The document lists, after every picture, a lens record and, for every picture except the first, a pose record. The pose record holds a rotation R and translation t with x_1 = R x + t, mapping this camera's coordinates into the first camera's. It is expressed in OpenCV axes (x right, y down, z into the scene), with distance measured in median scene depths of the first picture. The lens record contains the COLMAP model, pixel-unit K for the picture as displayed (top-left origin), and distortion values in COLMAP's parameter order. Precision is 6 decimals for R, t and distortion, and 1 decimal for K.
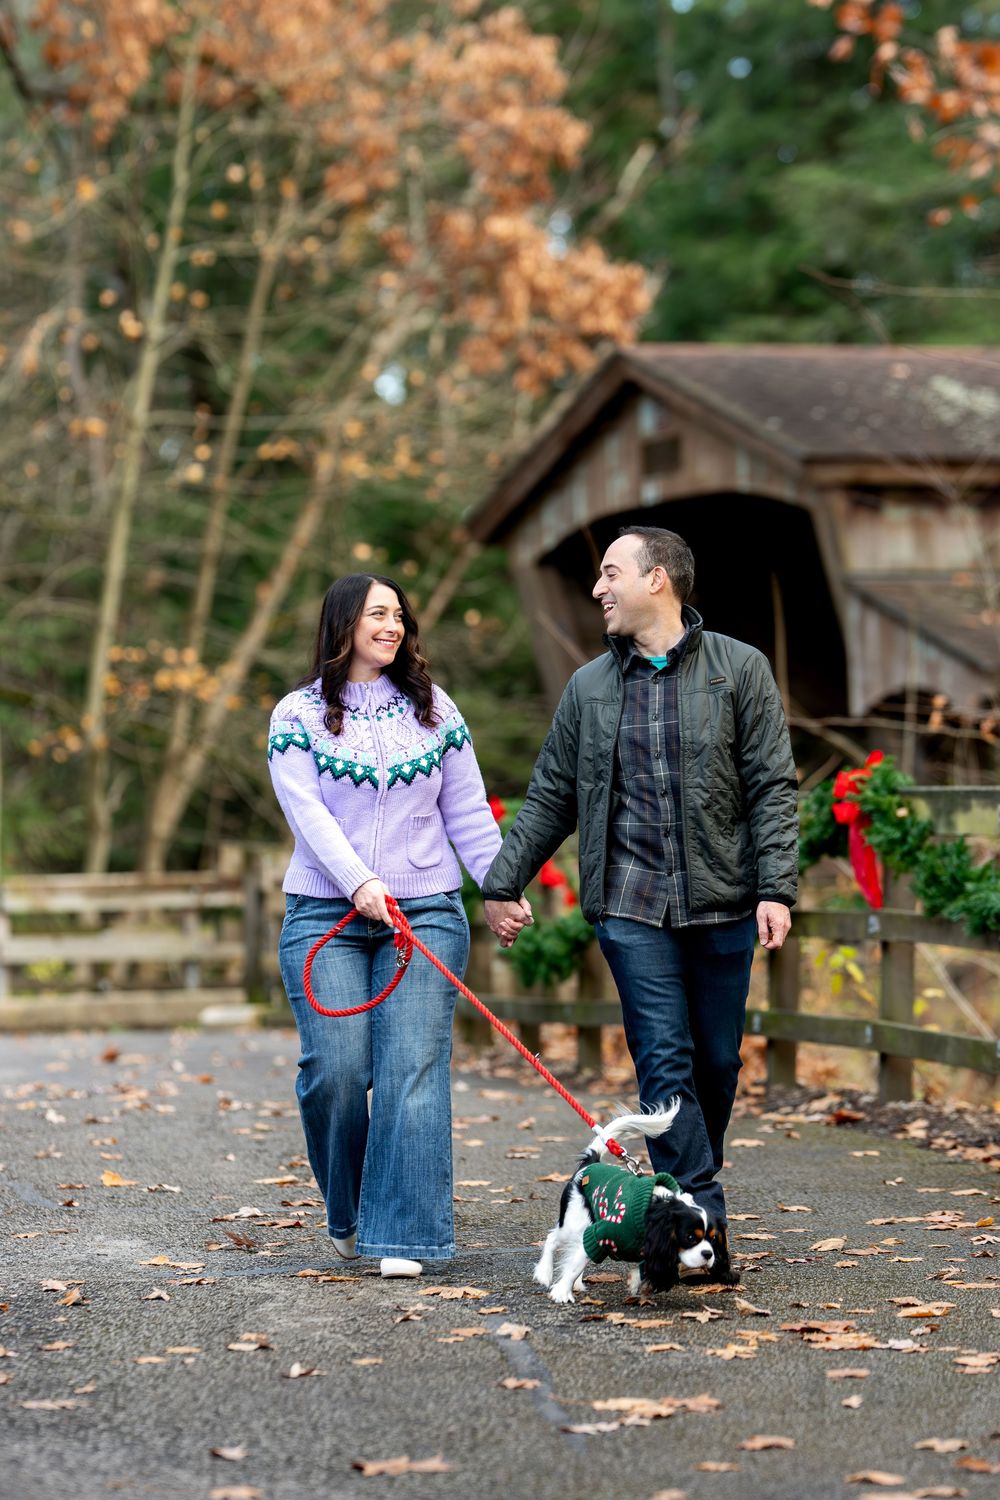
lens RADIAL K [[5296.8, 0, 500.0], [0, 5296.8, 750.0], [0, 0, 1]] dist [-0.033951, 0.870972]
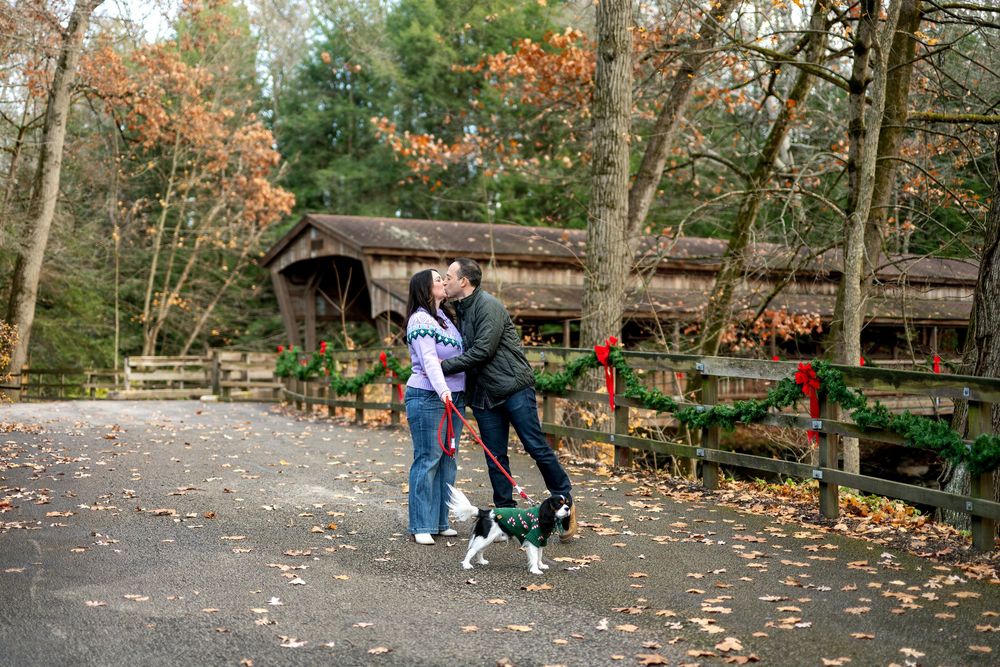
lens RADIAL K [[1363.3, 0, 487.6], [0, 1363.3, 335.2], [0, 0, 1]] dist [-0.018377, 0.025252]
pose [[0.979618, 0.024562, 0.199365, -0.060066], [-0.026257, 0.999638, 0.005864, -0.002526], [-0.199148, -0.010980, 0.979908, 0.081400]]
